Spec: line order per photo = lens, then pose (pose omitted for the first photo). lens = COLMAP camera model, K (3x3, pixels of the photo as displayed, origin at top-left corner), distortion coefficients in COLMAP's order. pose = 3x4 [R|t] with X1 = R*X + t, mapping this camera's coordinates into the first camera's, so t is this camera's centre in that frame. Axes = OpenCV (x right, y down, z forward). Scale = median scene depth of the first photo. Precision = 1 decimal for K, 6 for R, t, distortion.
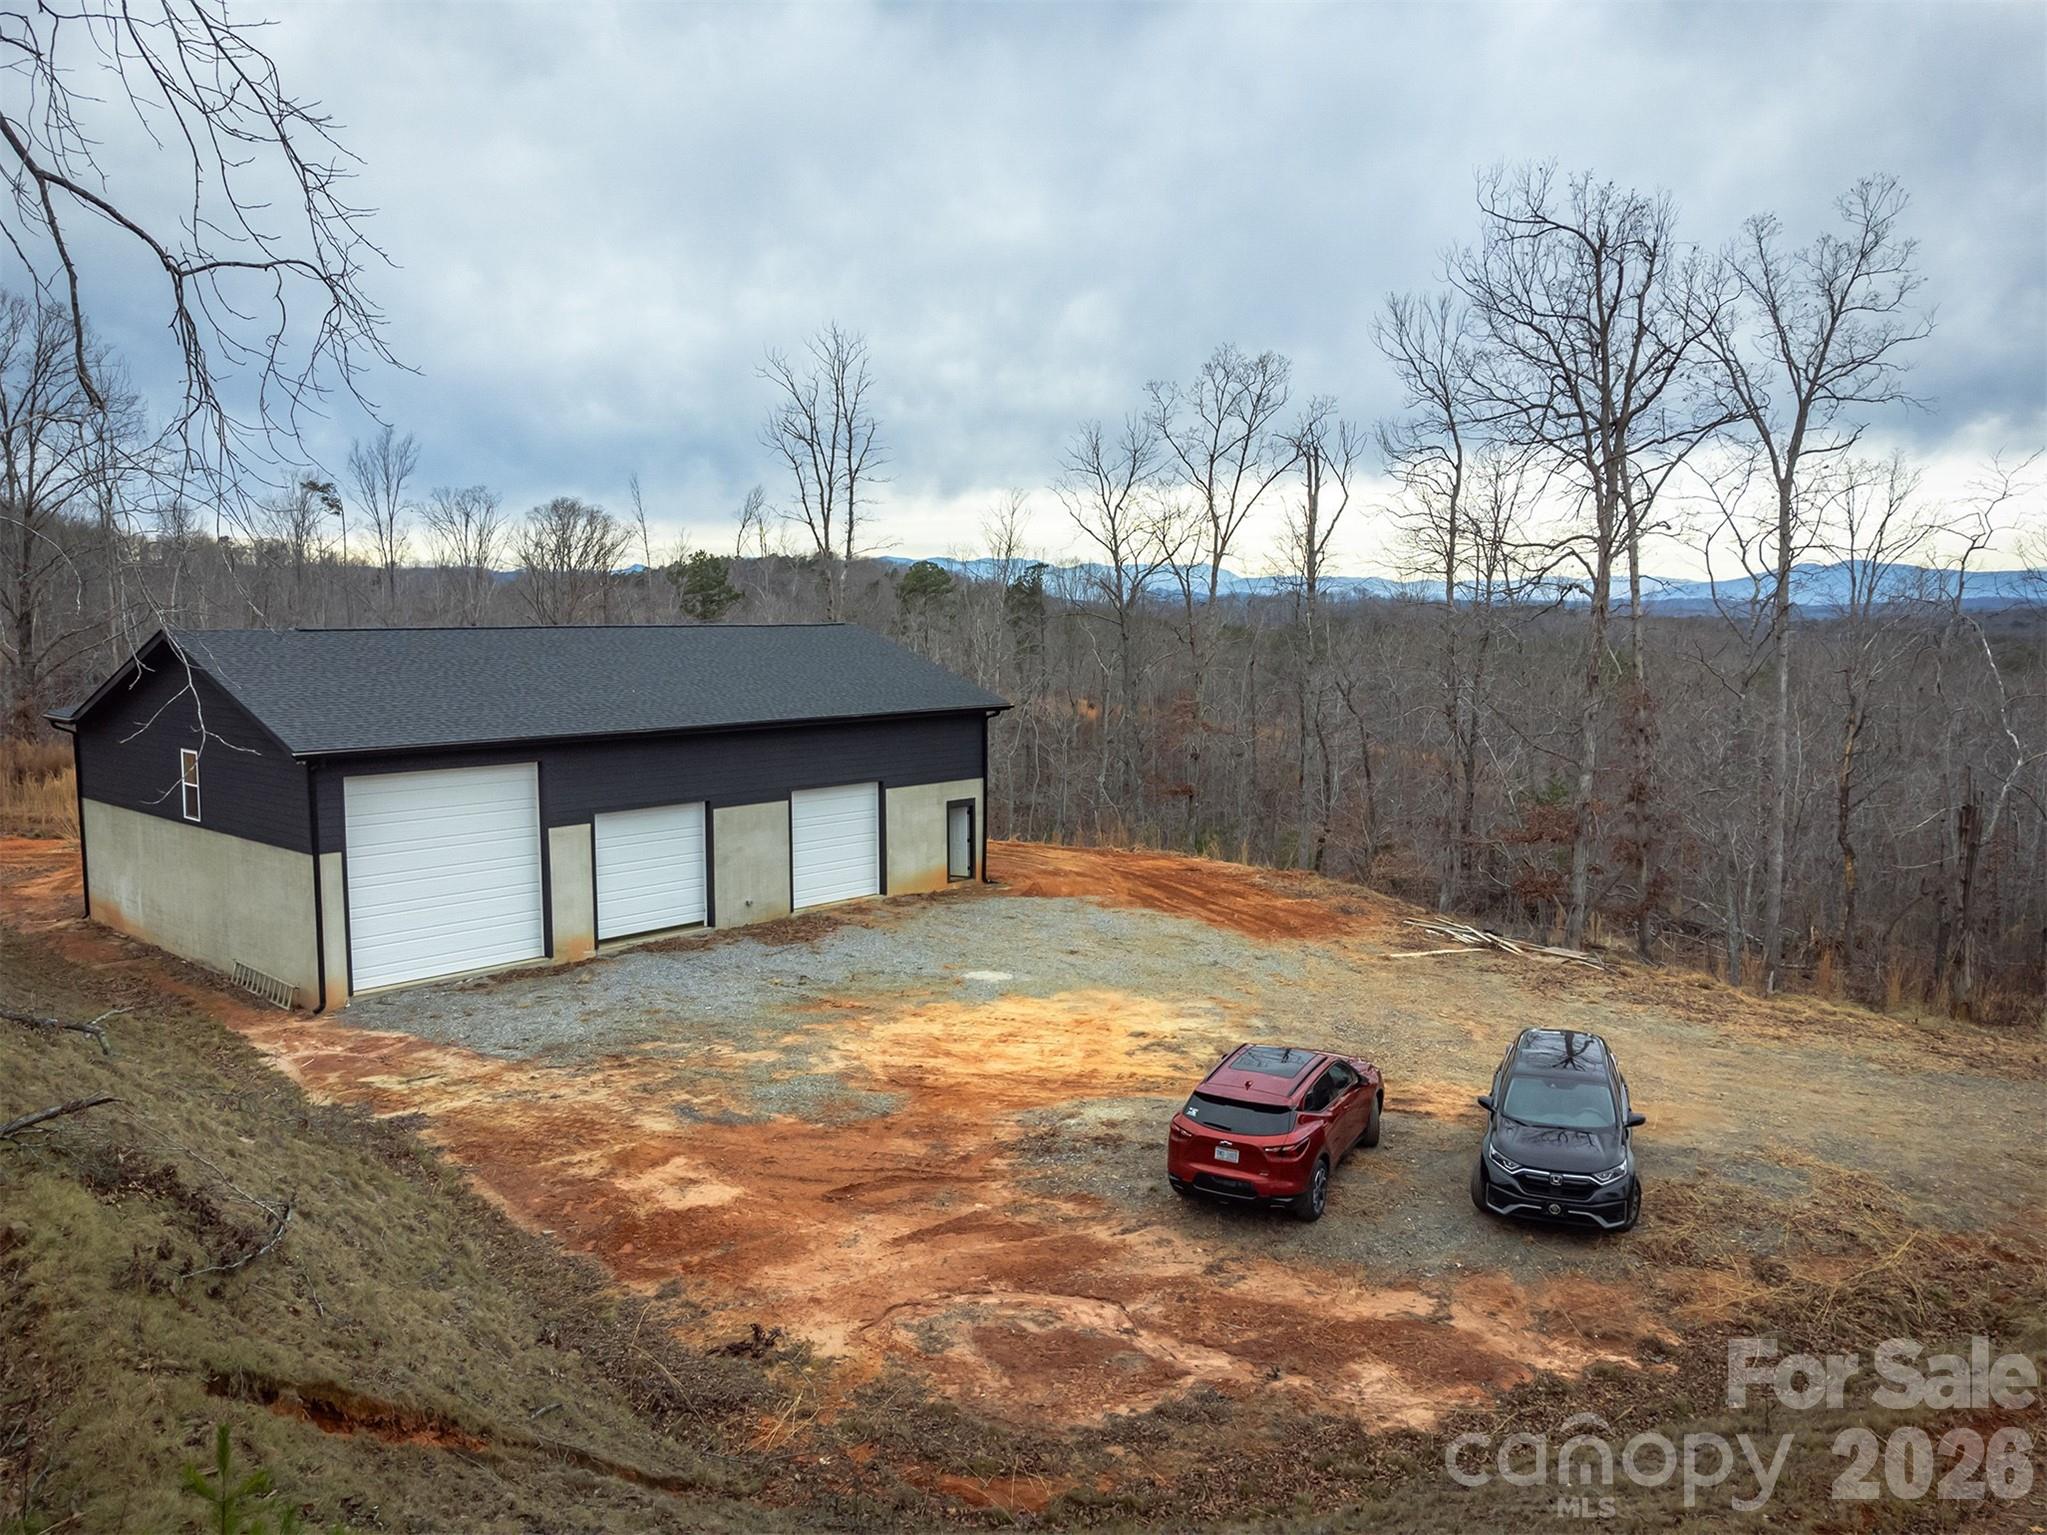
lens RADIAL K [[1535.8, 0, 1023.5], [0, 1535.8, 767.5], [0, 0, 1]] dist [-0.000568, 0.029157]
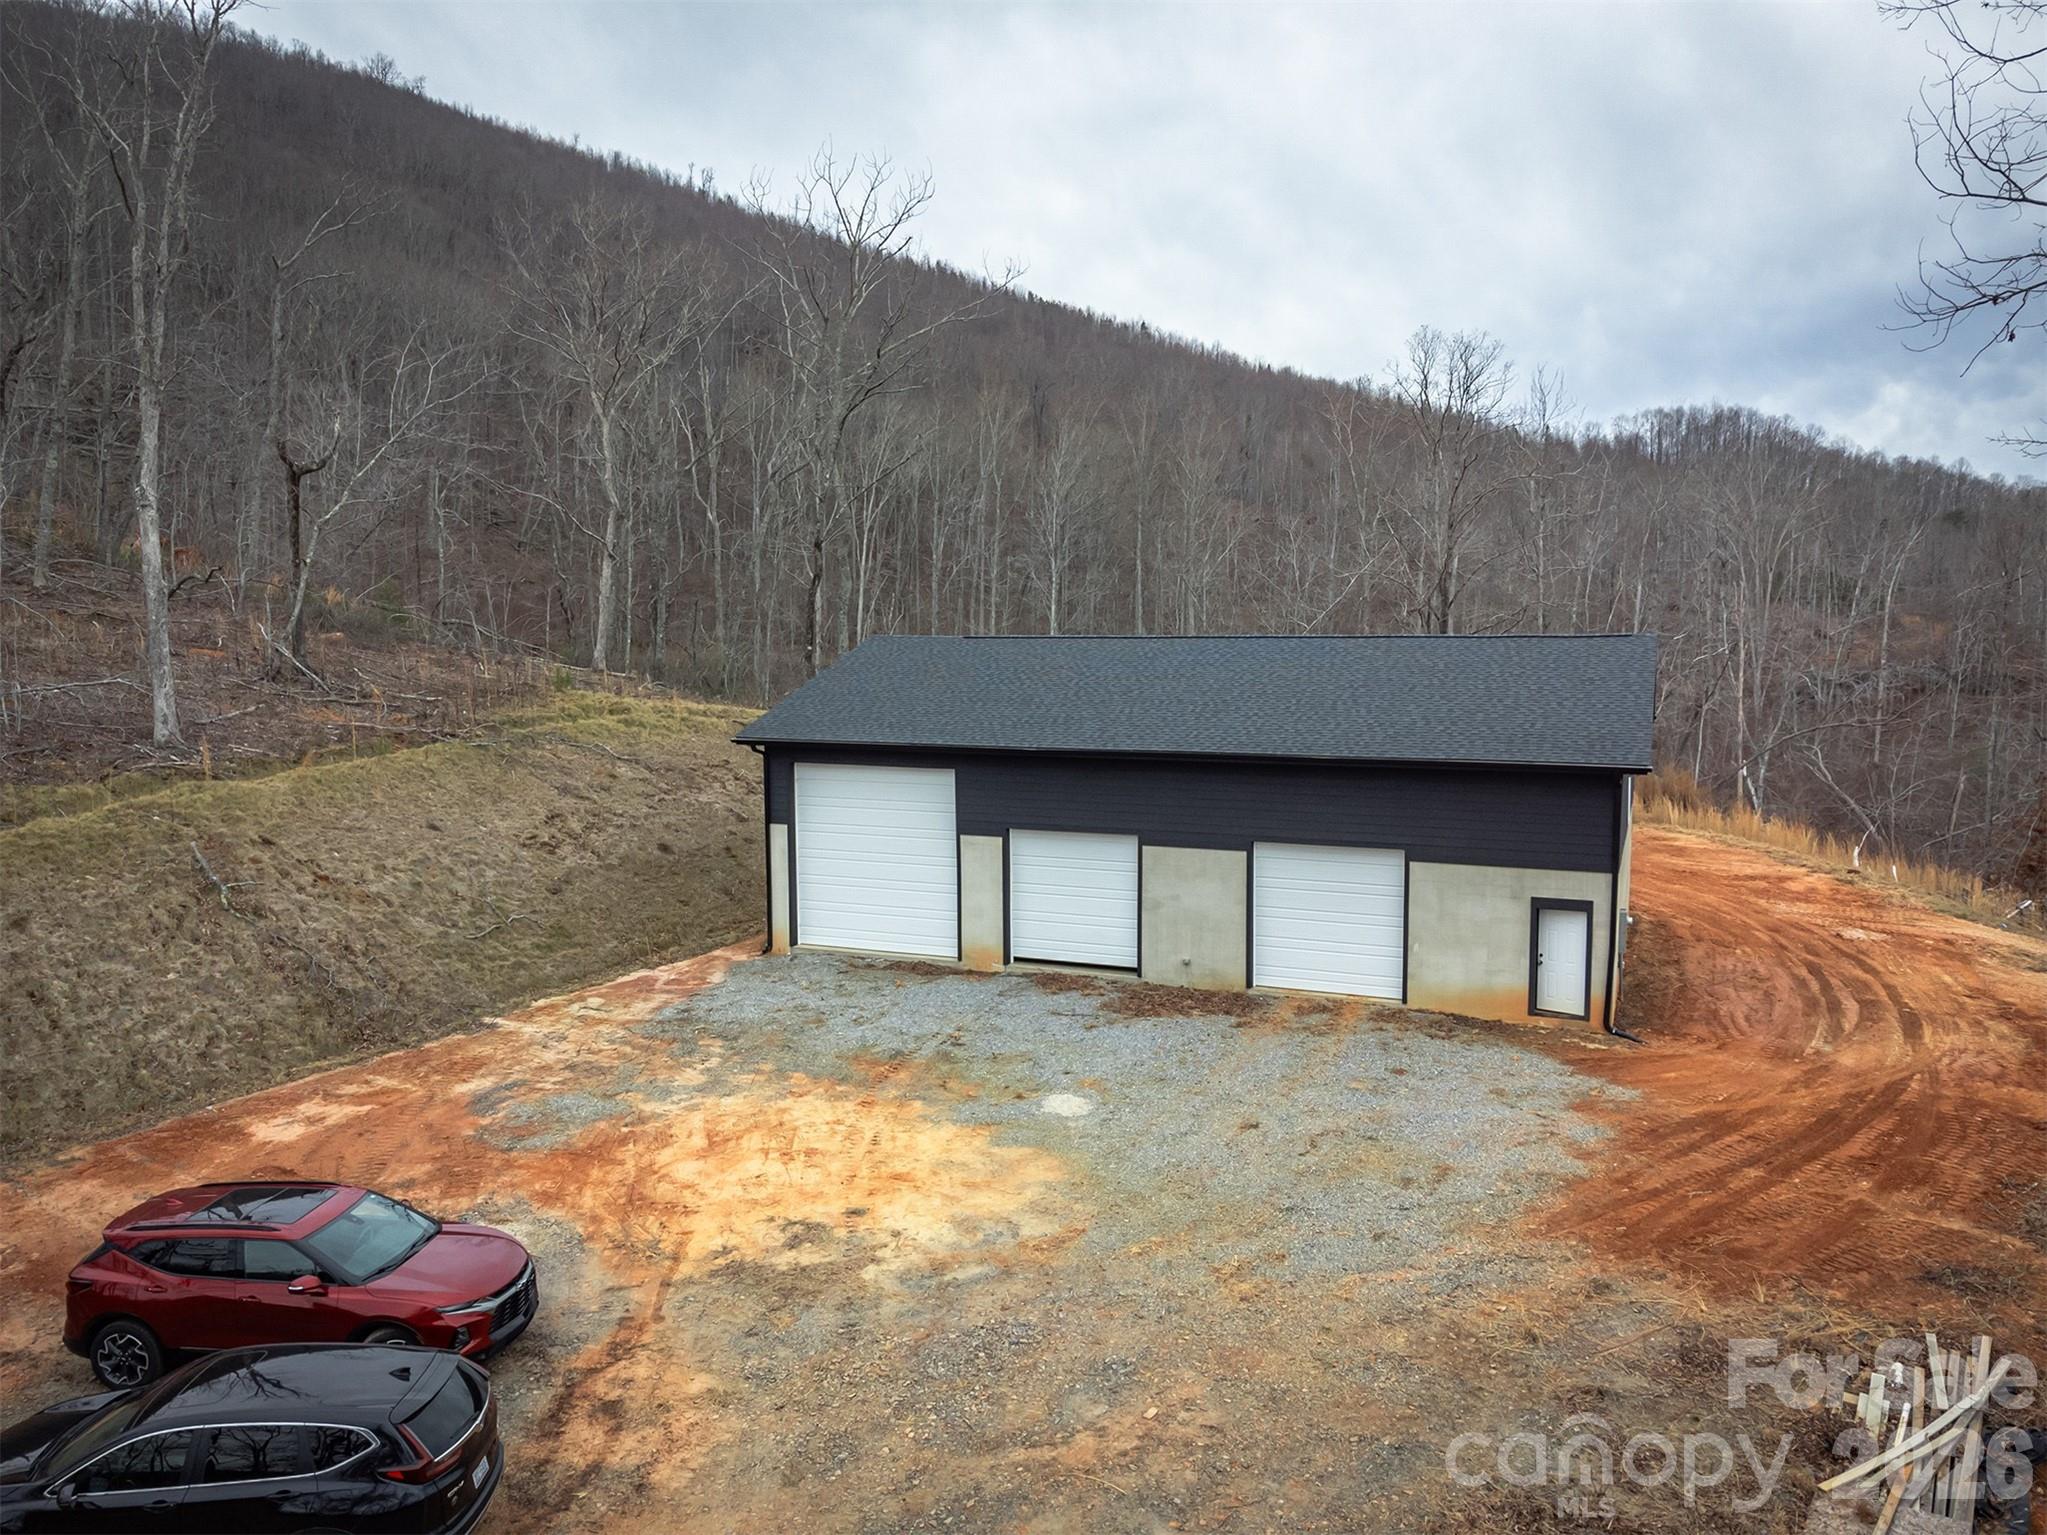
lens RADIAL K [[1537.9, 0, 1031.0], [0, 1537.9, 751.6], [0, 0, 1]] dist [0.001596, 0.016775]
pose [[0.337497, 0.091254, -0.936893, 0.702394], [-0.090575, 0.993820, 0.064170, -0.091009], [0.936959, 0.063202, 0.343677, 0.736436]]
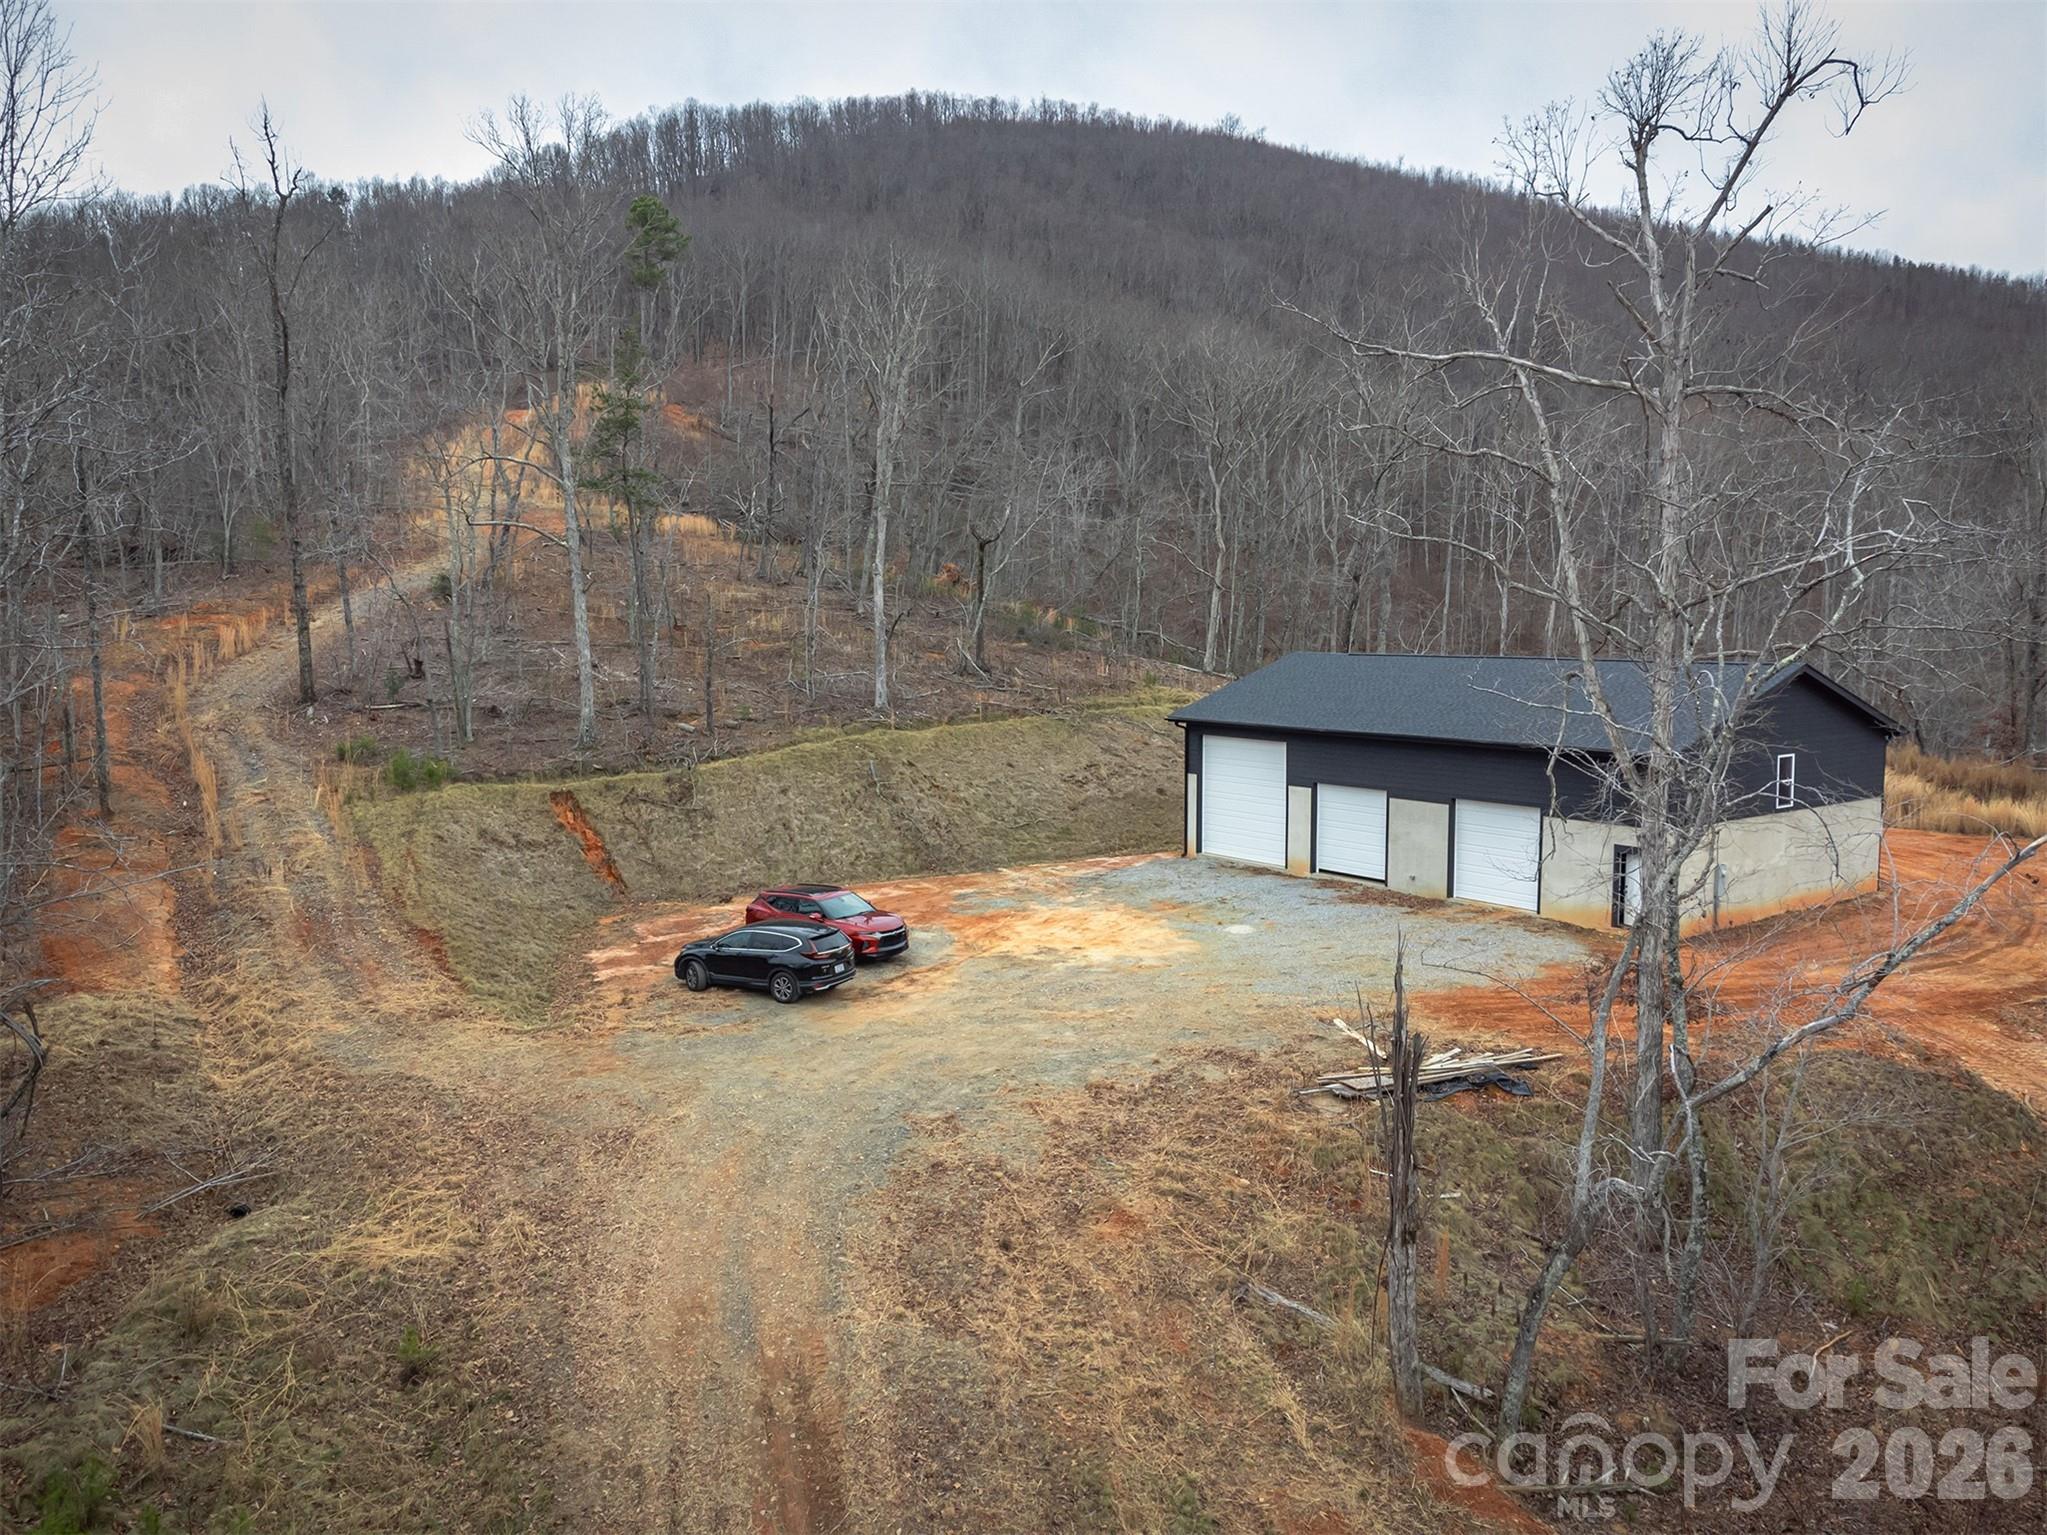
lens RADIAL K [[1582.0, 0, 982.2], [0, 1582.0, 769.7], [0, 0, 1]] dist [-0.000475, -0.001593]
pose [[-0.218288, 0.103624, -0.970367, 1.405057], [-0.092262, 0.987701, 0.126230, -0.160528], [0.971513, 0.117082, -0.206043, 1.096593]]
